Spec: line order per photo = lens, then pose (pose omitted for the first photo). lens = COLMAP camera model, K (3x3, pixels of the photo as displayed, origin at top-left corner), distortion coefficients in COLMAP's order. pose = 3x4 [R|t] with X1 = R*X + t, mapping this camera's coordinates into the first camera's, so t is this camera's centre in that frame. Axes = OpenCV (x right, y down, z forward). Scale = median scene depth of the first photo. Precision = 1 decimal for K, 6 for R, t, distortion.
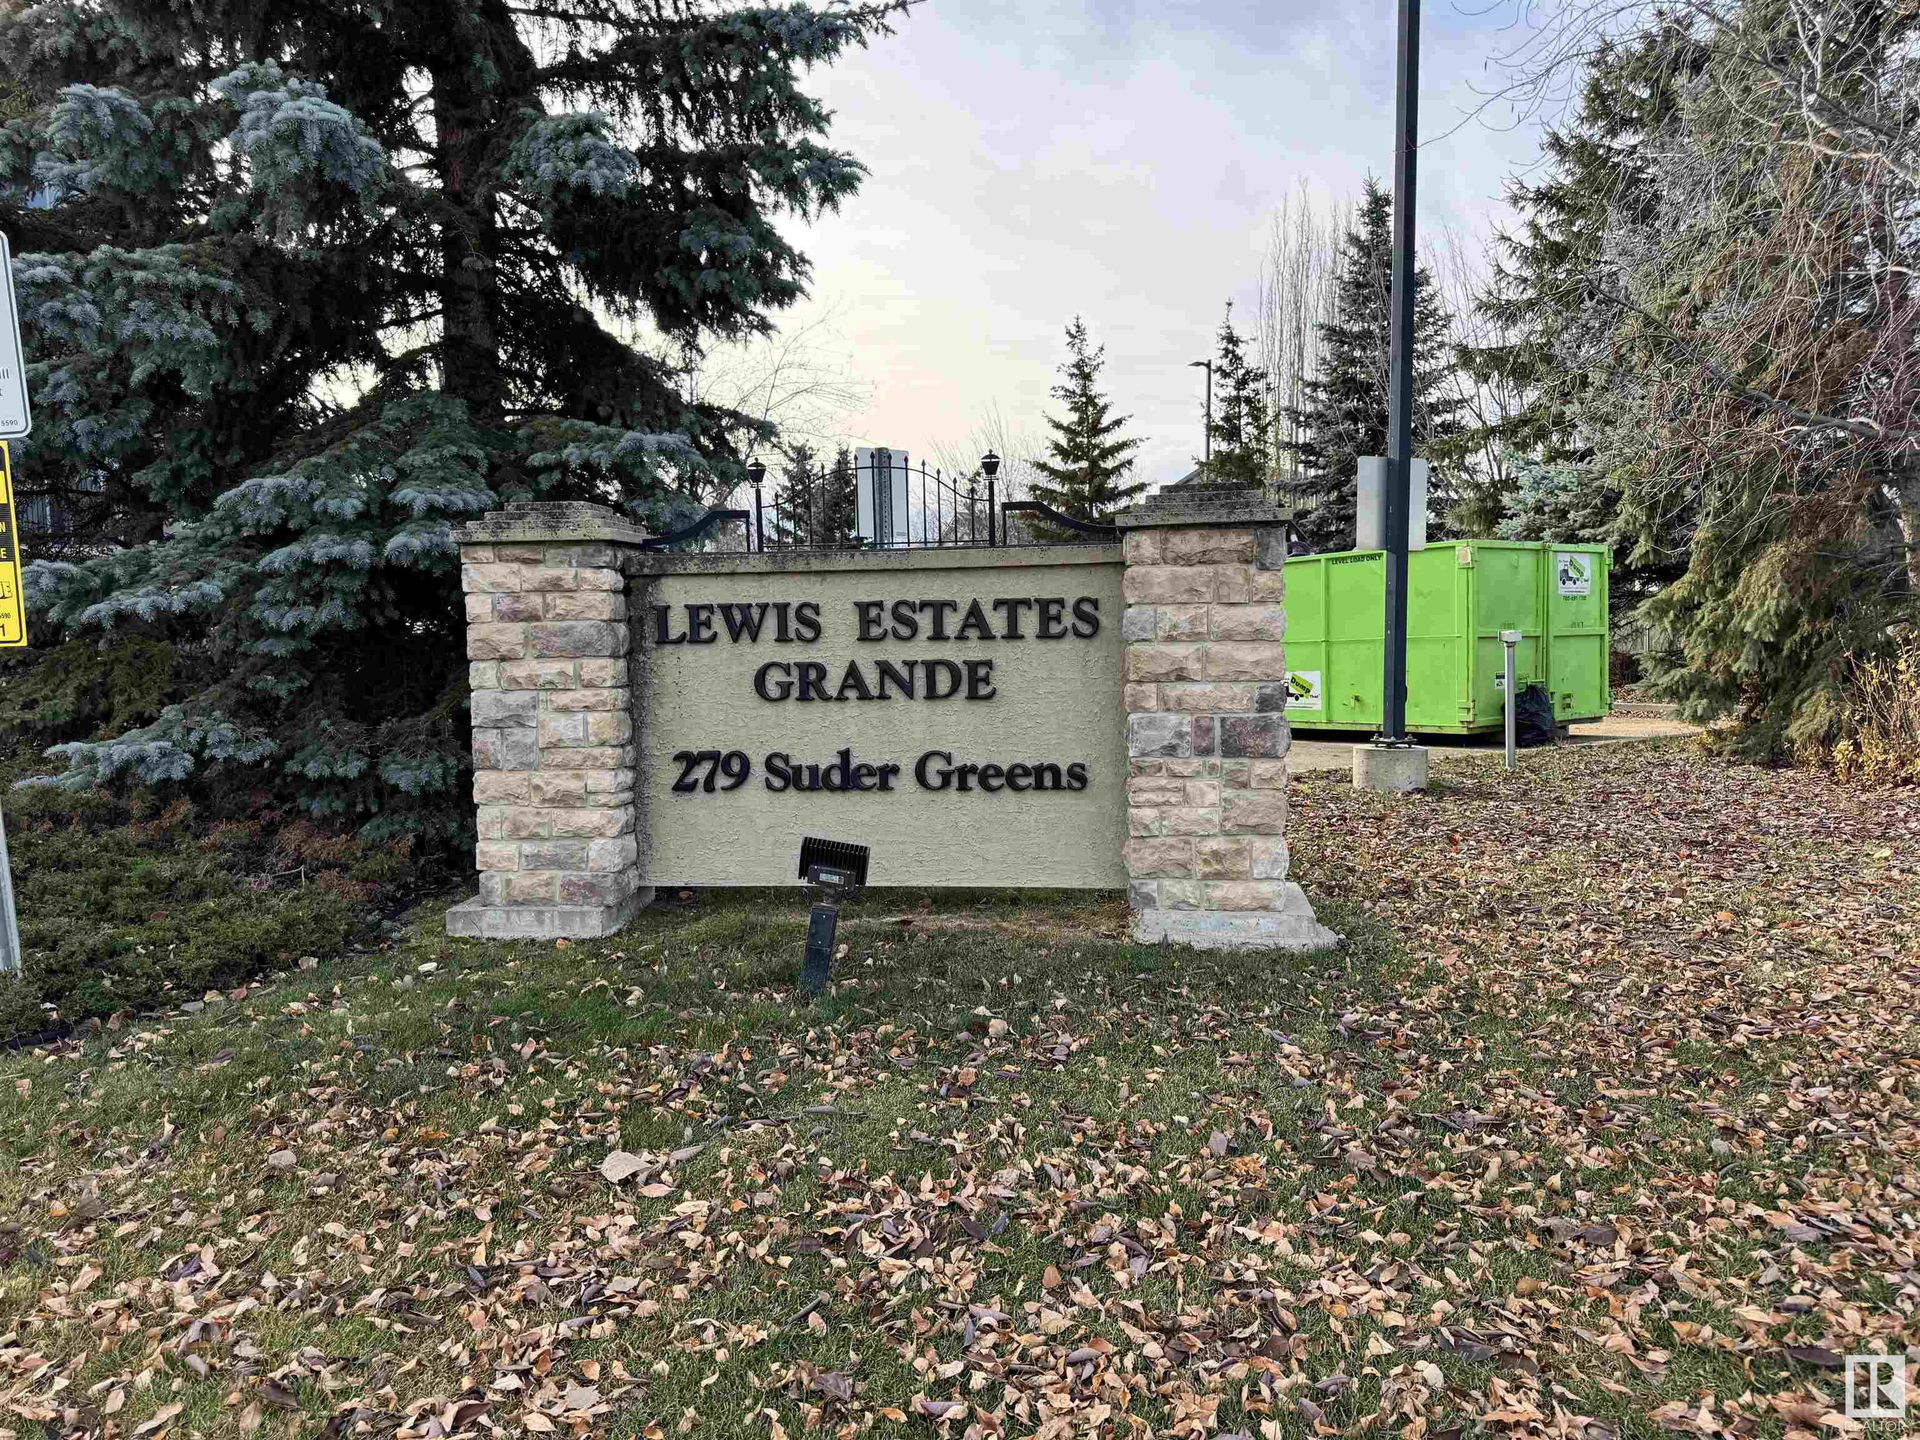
lens RADIAL K [[1334.8, 0, 976.3], [0, 1334.8, 733.6], [0, 0, 1]] dist [0.062198, -0.007125]
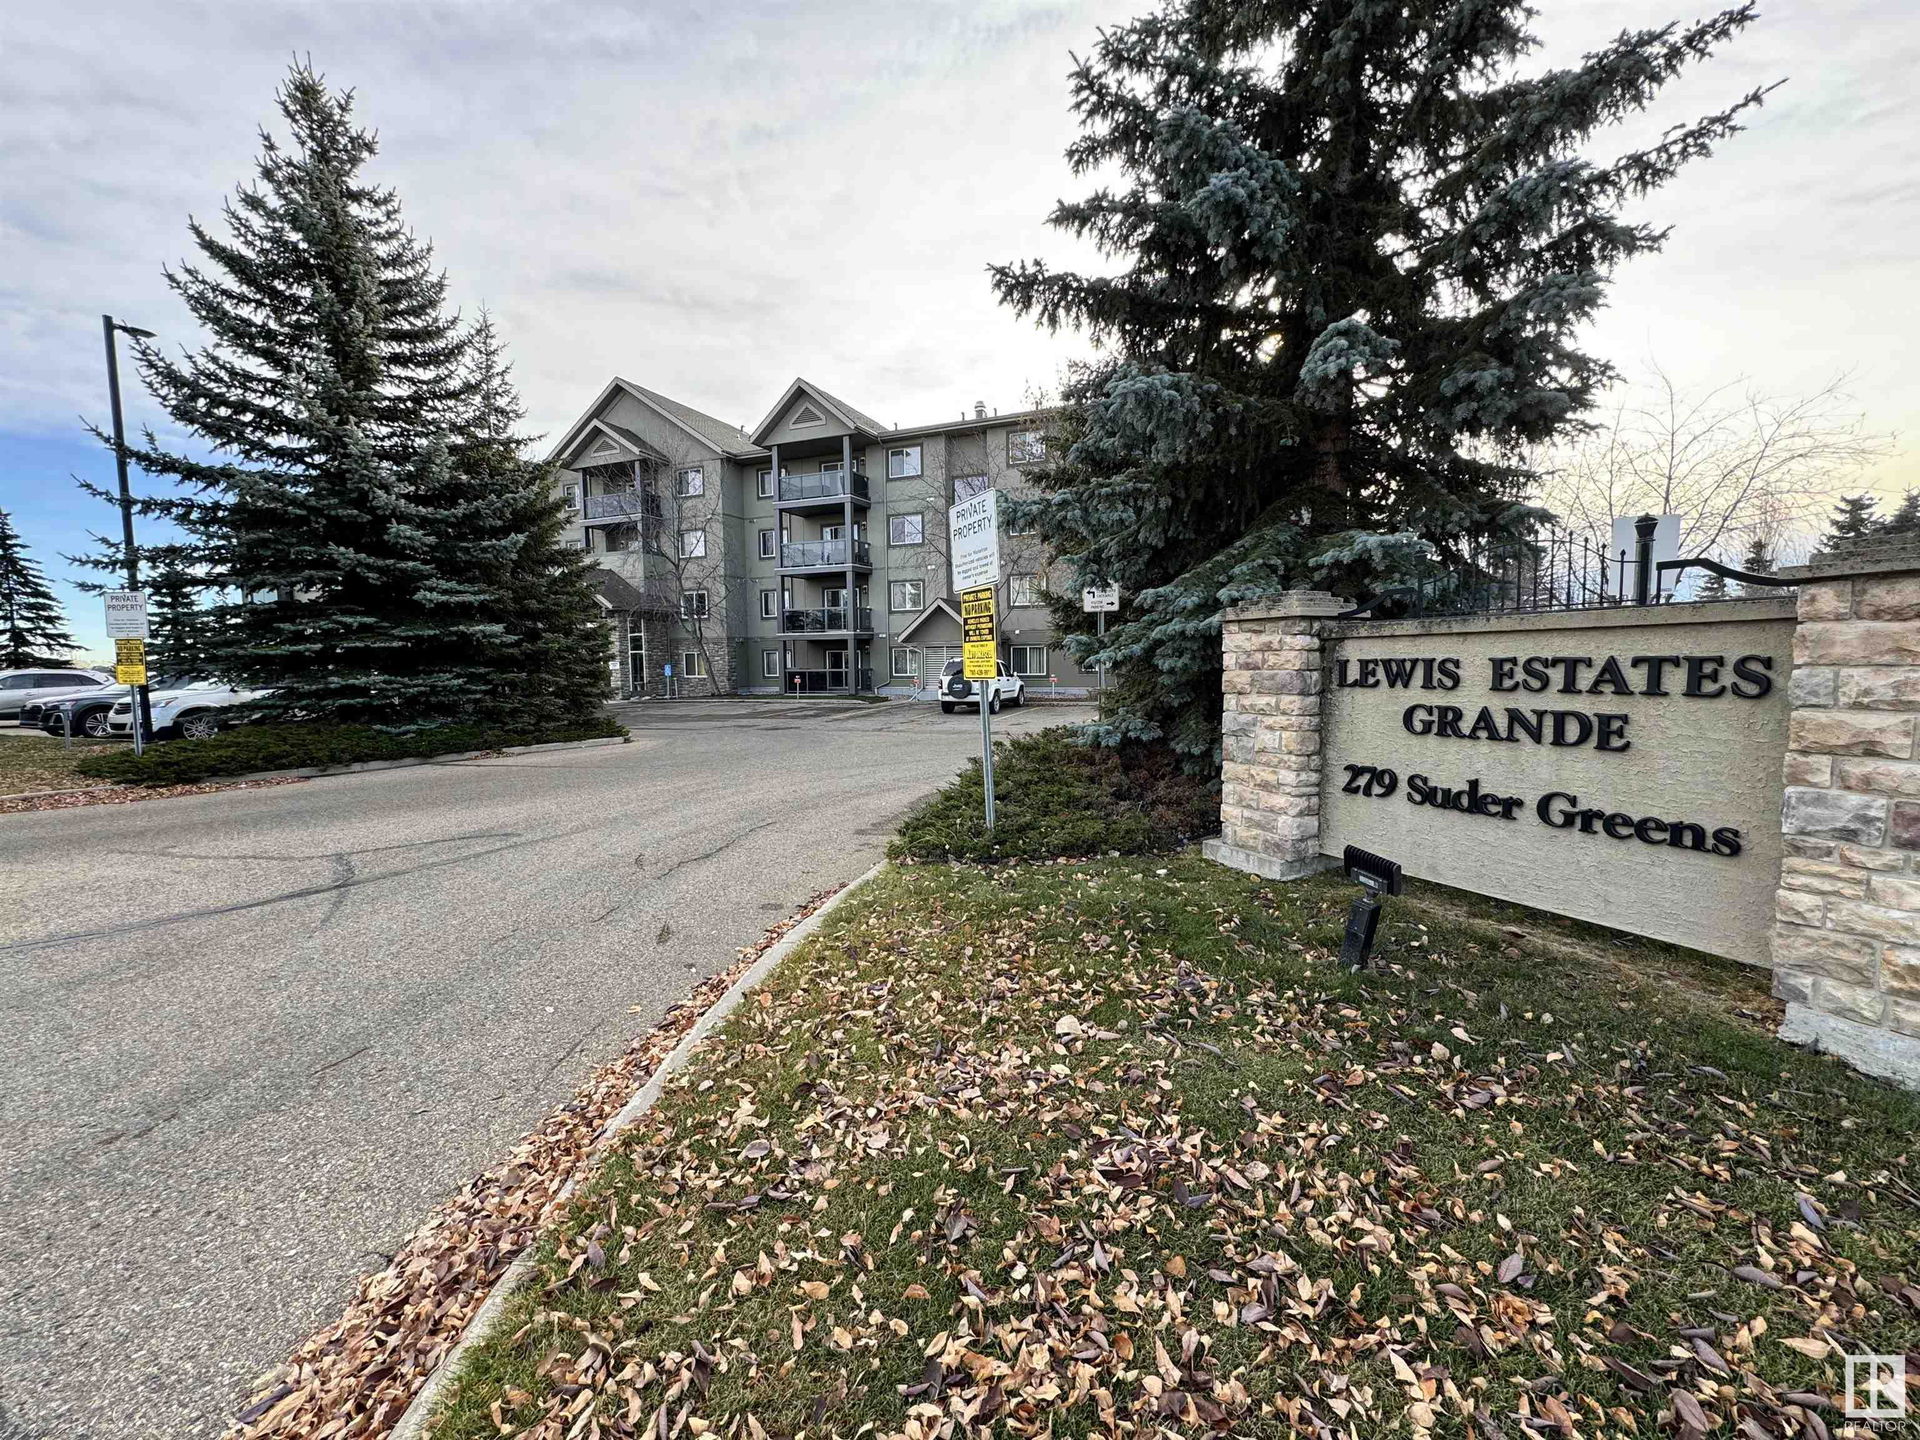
lens RADIAL K [[762.8, 0, 957.3], [0, 762.8, 722.0], [0, 0, 1]] dist [-0.002128, 0.000219]
pose [[0.533916, 0.077774, -0.841953, 0.232629], [-0.069996, 0.996408, 0.047654, -0.040642], [0.842635, 0.033490, 0.537442, 0.234125]]
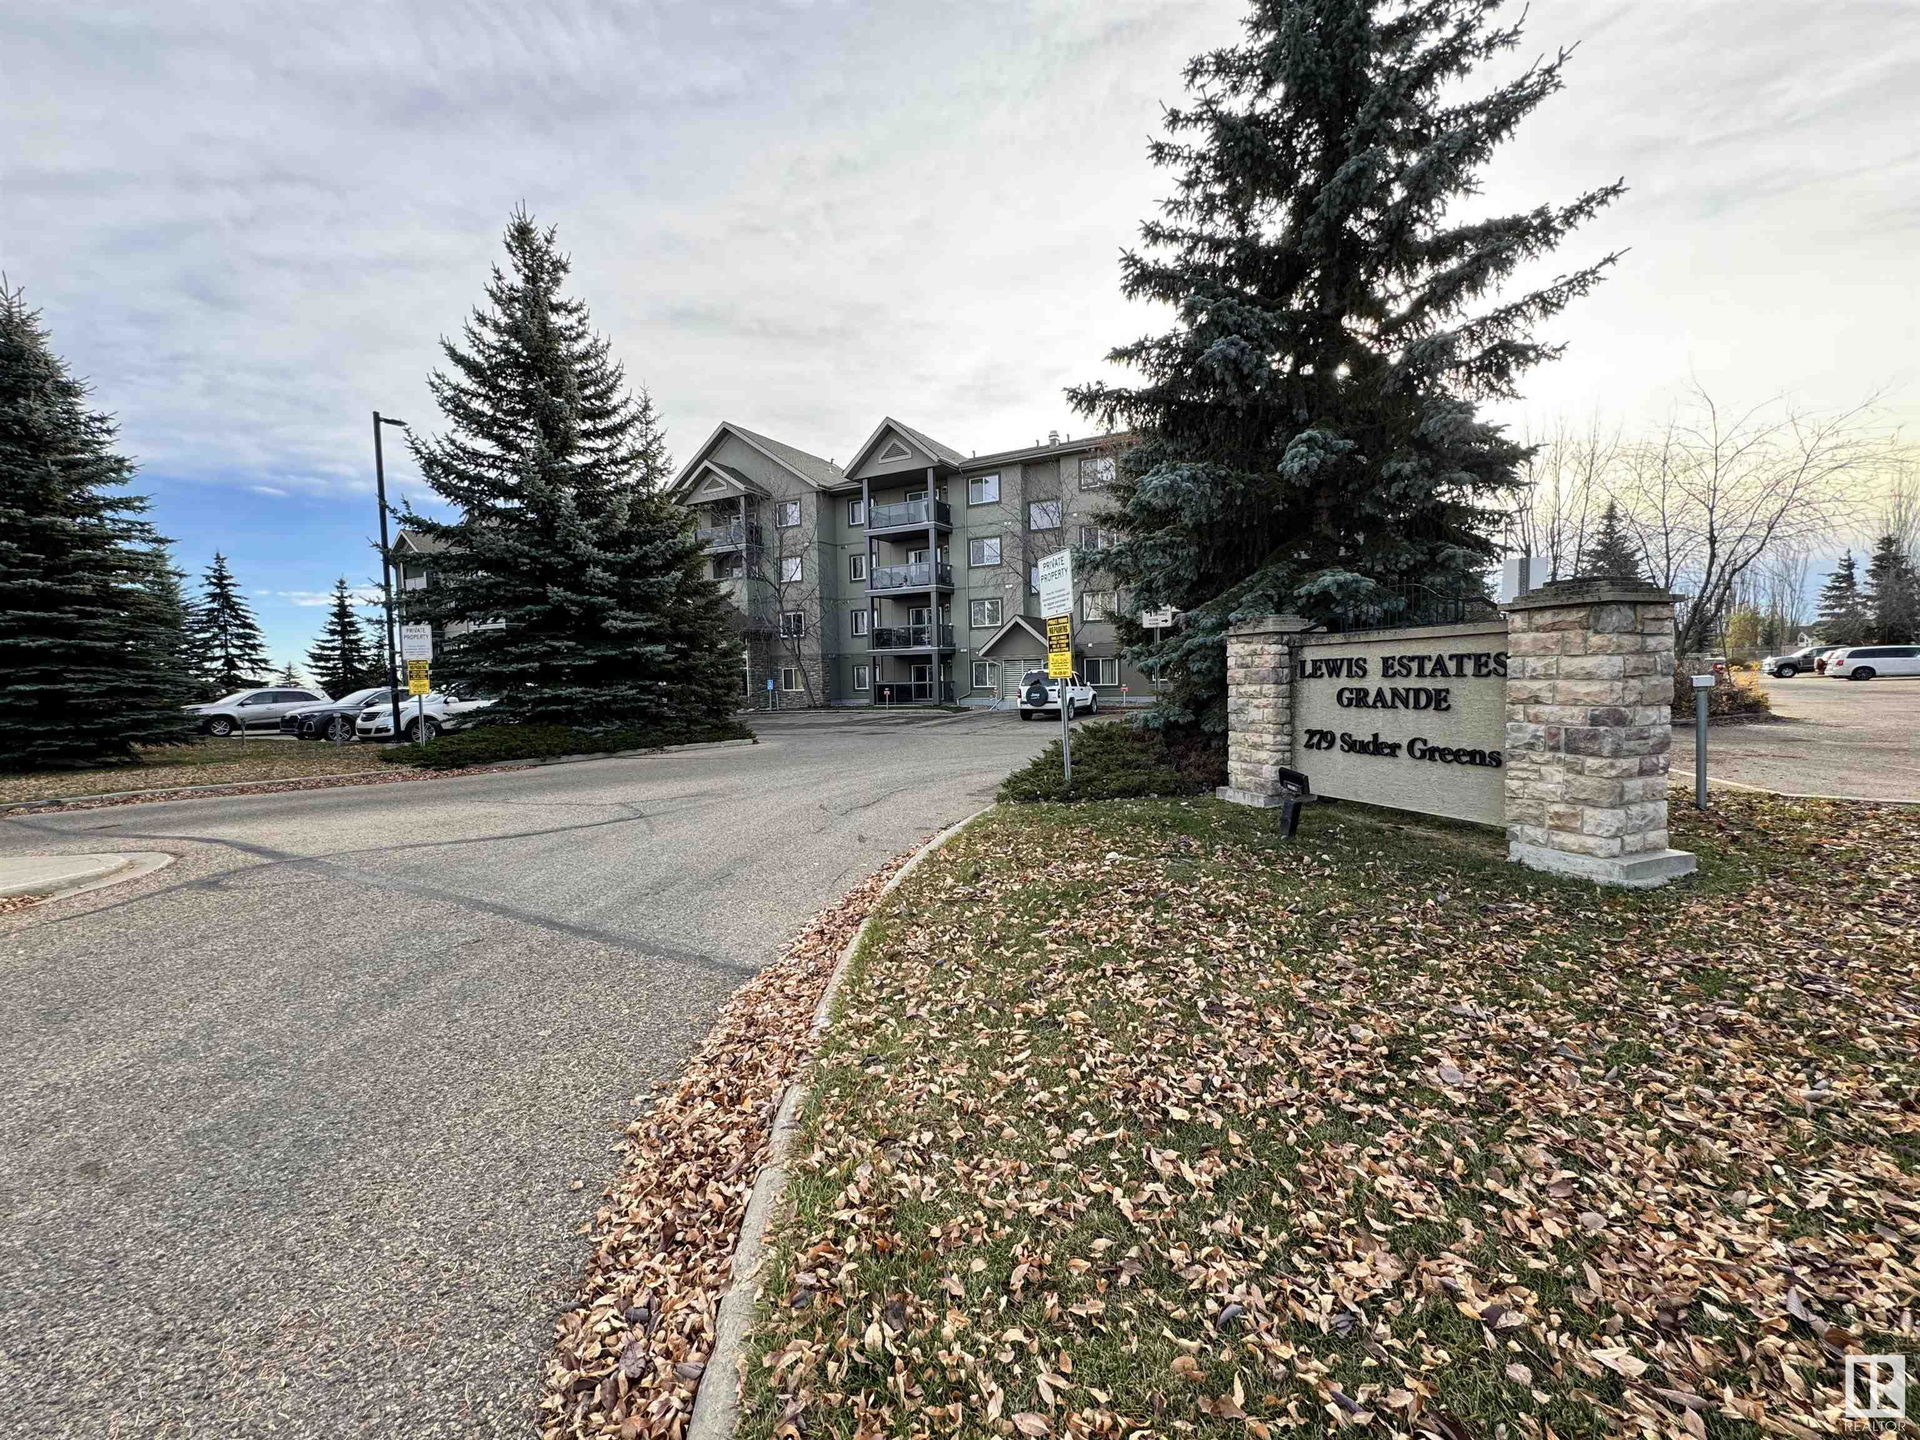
lens RADIAL K [[762.8, 0, 960.6], [0, 762.8, 725.8], [0, 0, 1]] dist [-0.002128, 0.000219]
pose [[0.454579, 0.063401, -0.888447, 0.614632], [-0.061019, 0.997337, 0.039951, -0.006401], [0.888614, 0.036051, 0.457237, -0.036453]]
